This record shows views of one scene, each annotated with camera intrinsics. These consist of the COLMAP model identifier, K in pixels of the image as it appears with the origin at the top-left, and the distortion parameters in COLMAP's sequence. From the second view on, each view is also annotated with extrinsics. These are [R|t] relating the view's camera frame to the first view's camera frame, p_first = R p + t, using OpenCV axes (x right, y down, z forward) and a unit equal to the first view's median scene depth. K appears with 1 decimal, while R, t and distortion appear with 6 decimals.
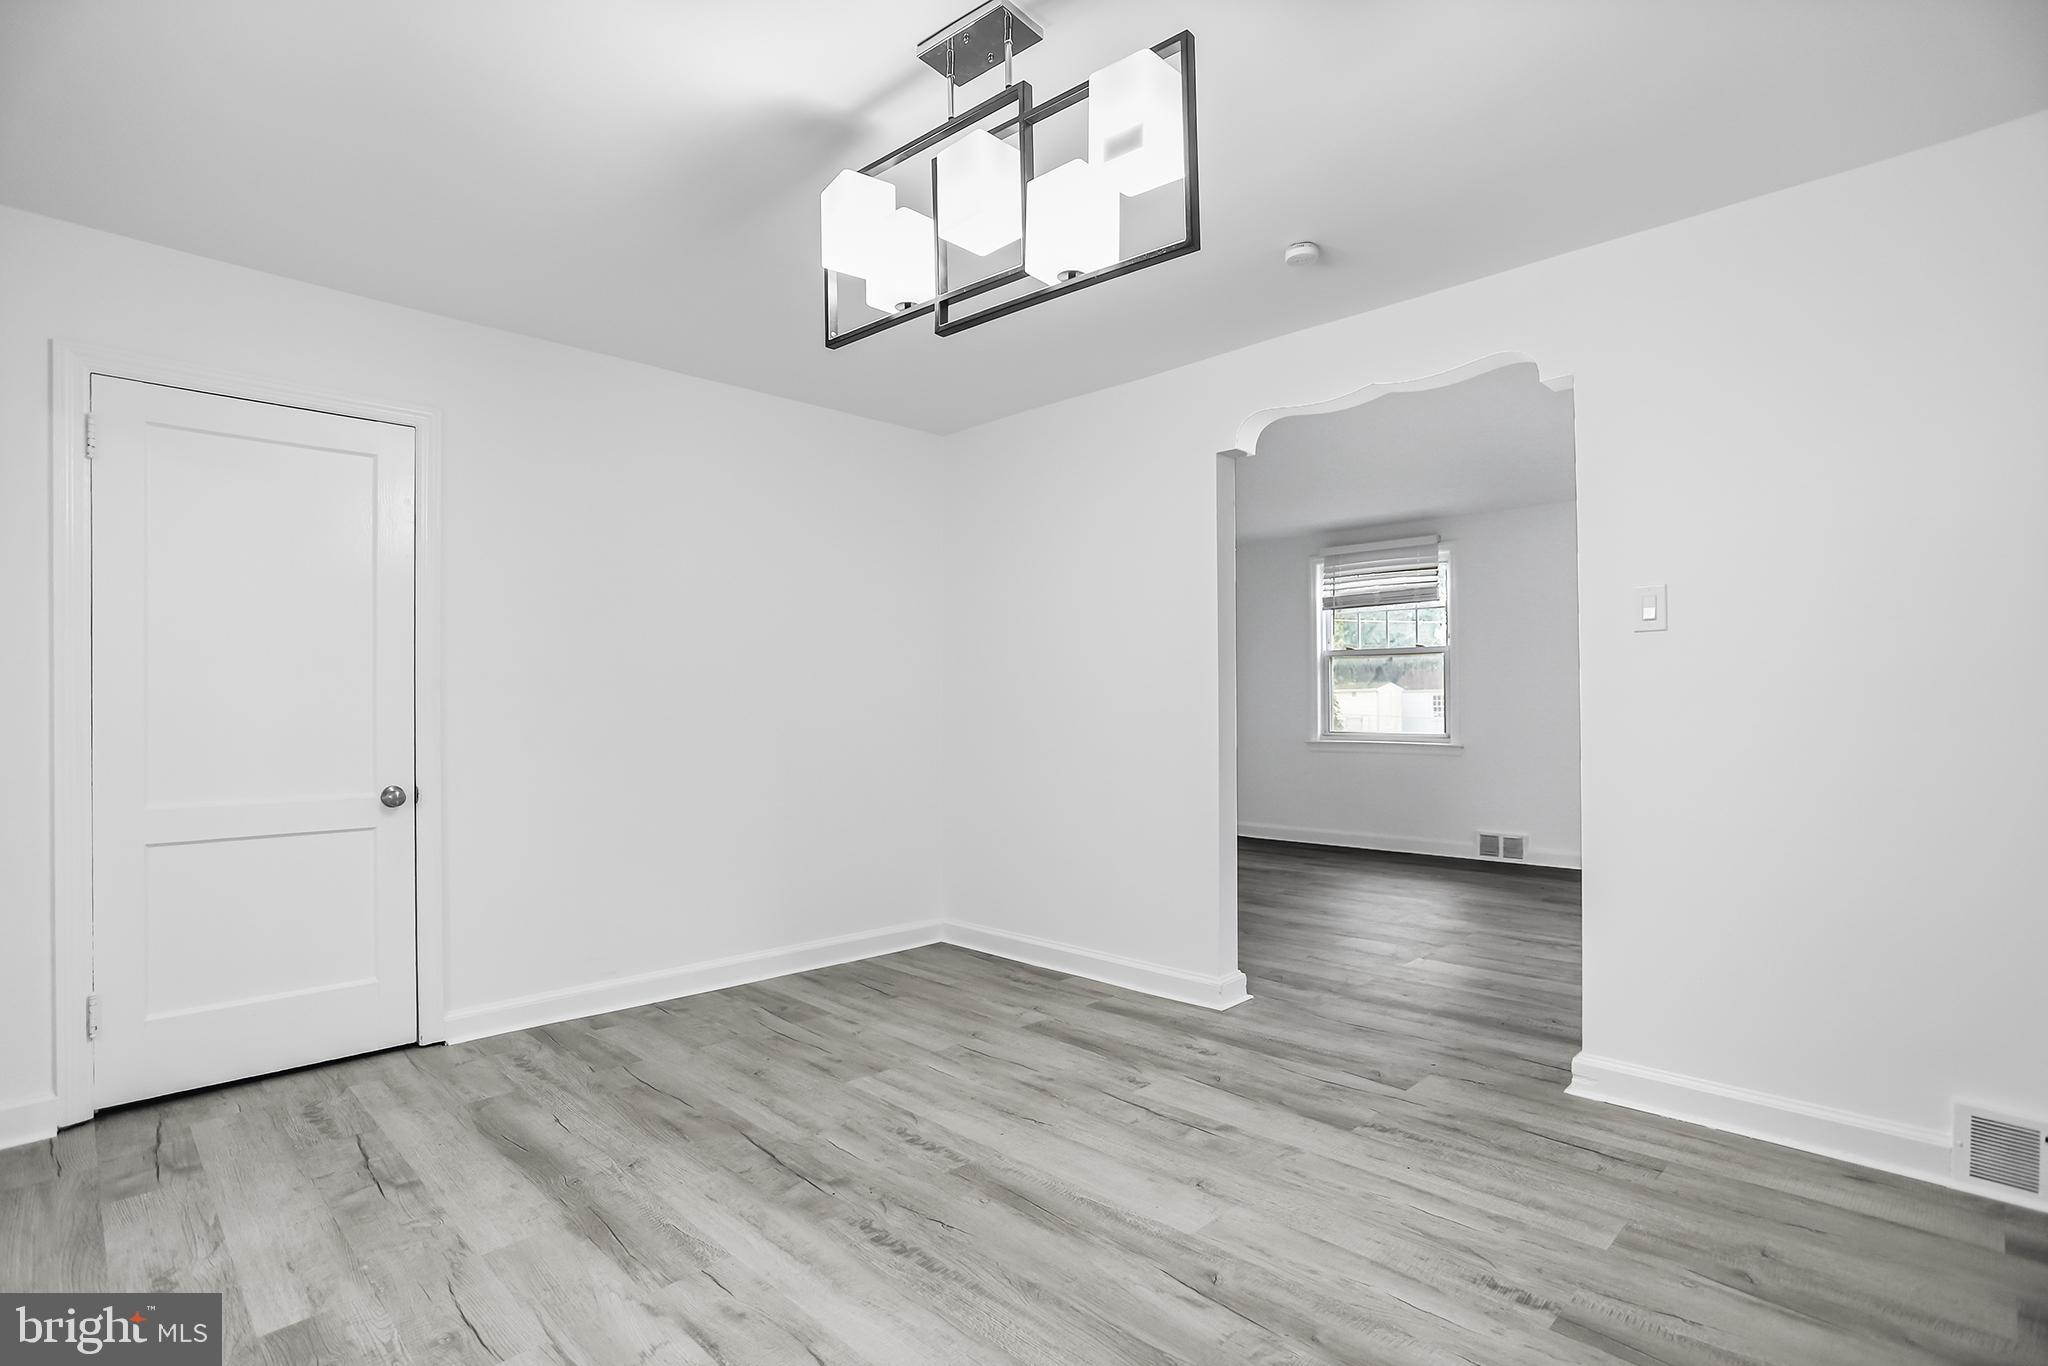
lens RADIAL K [[1012.2, 0, 1024.0], [0, 1012.2, 683.0], [0, 0, 1]] dist [-0.001484, 0.001021]
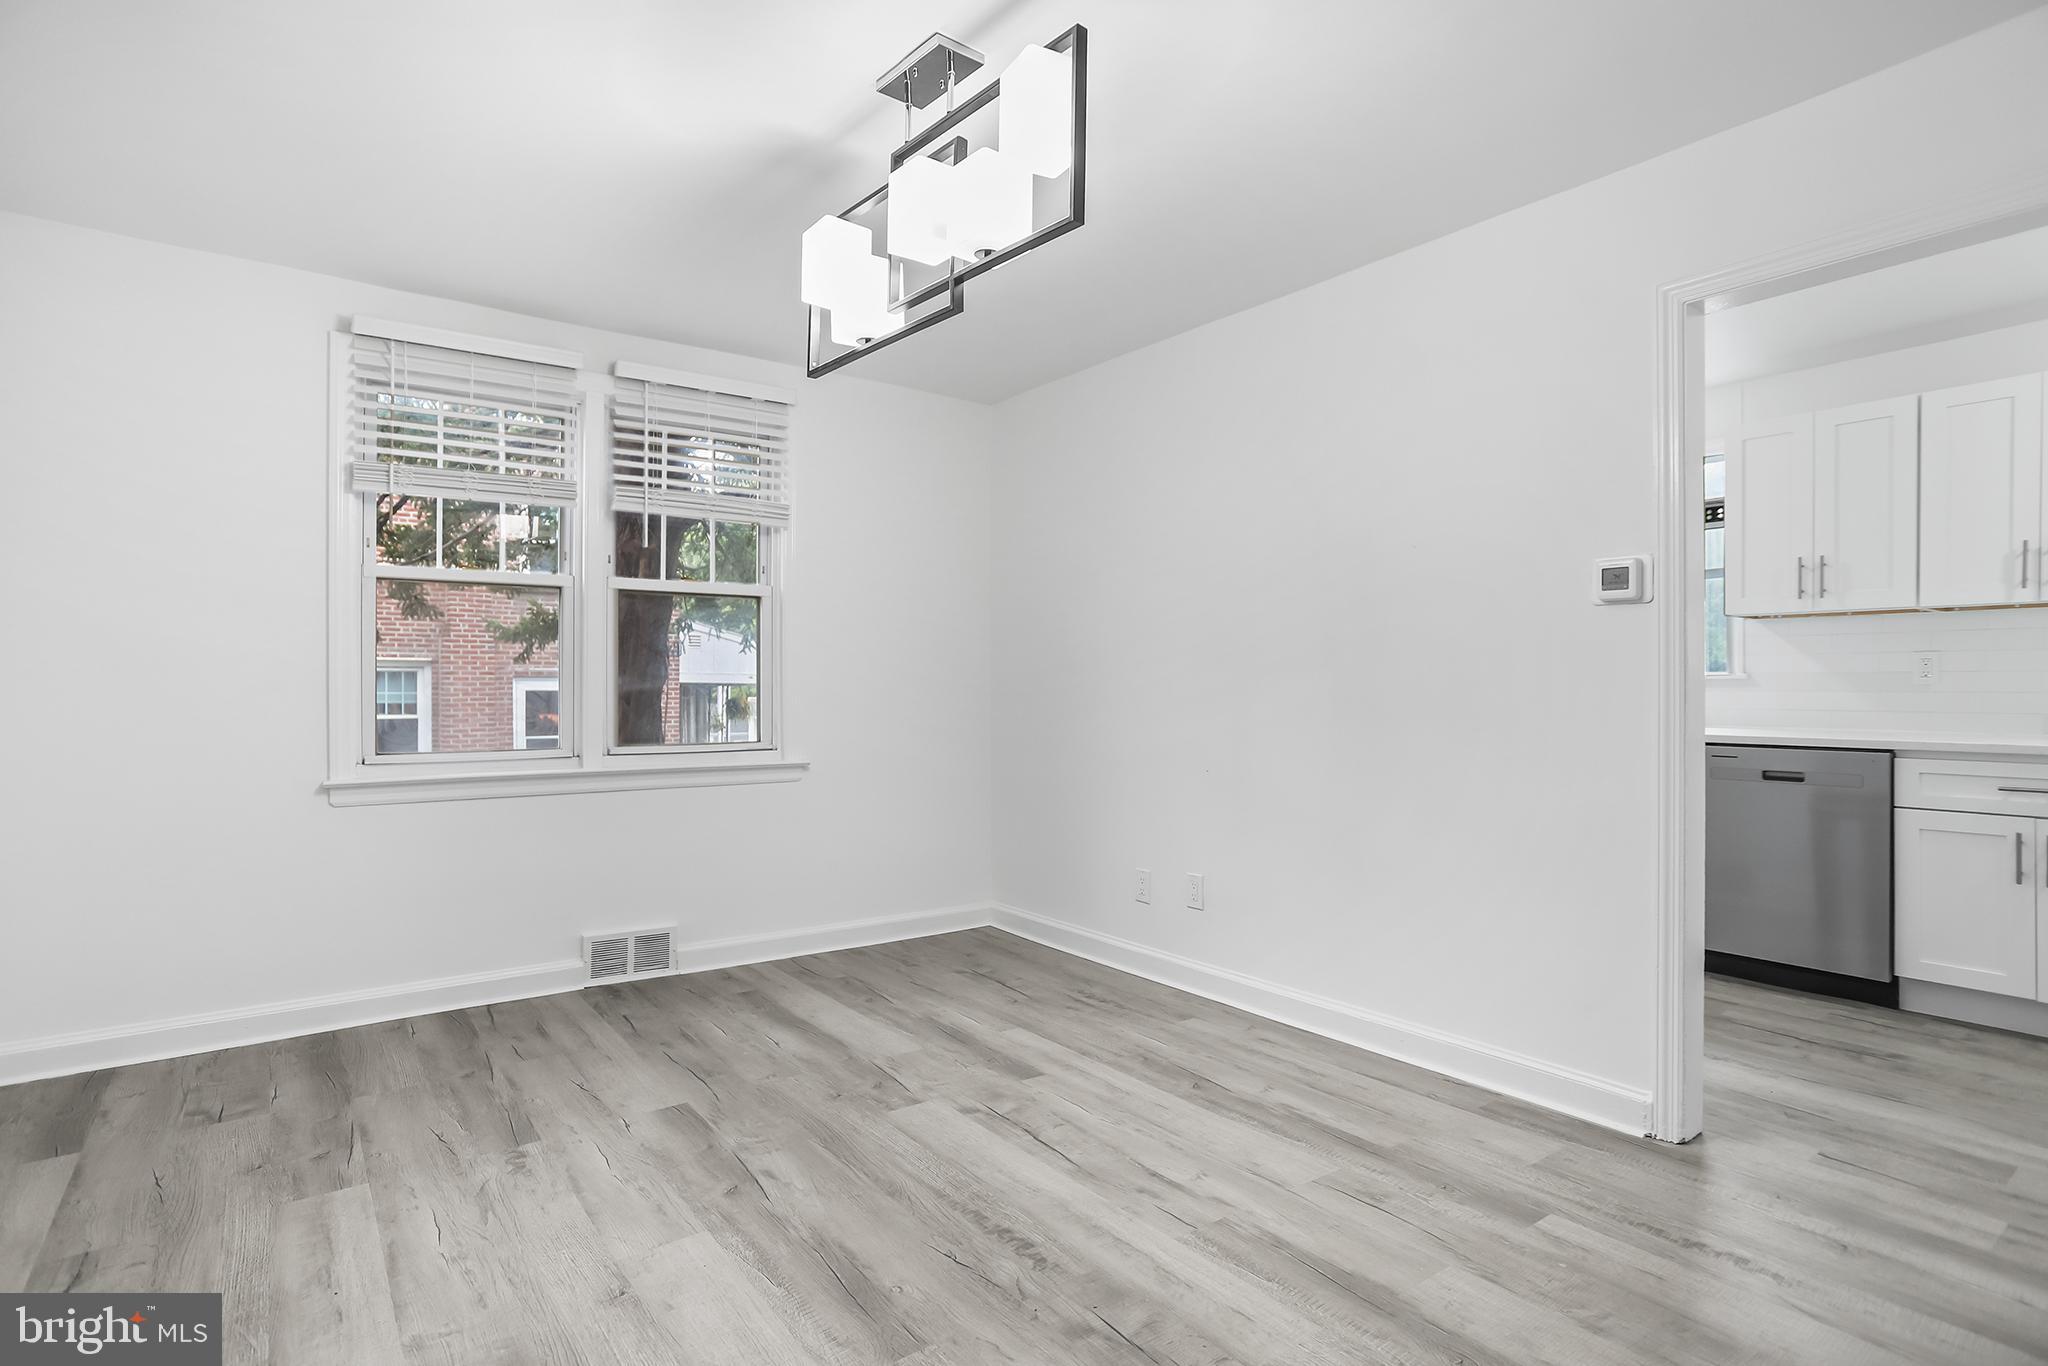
lens RADIAL K [[1012.2, 0, 1024.0], [0, 1012.2, 683.0], [0, 0, 1]] dist [-0.001484, 0.001021]
pose [[-0.989616, 0.010879, 0.143327, -0.287866], [0.007428, 0.999670, -0.024589, 0.051461], [-0.143547, -0.023269, -0.989370, 1.982256]]
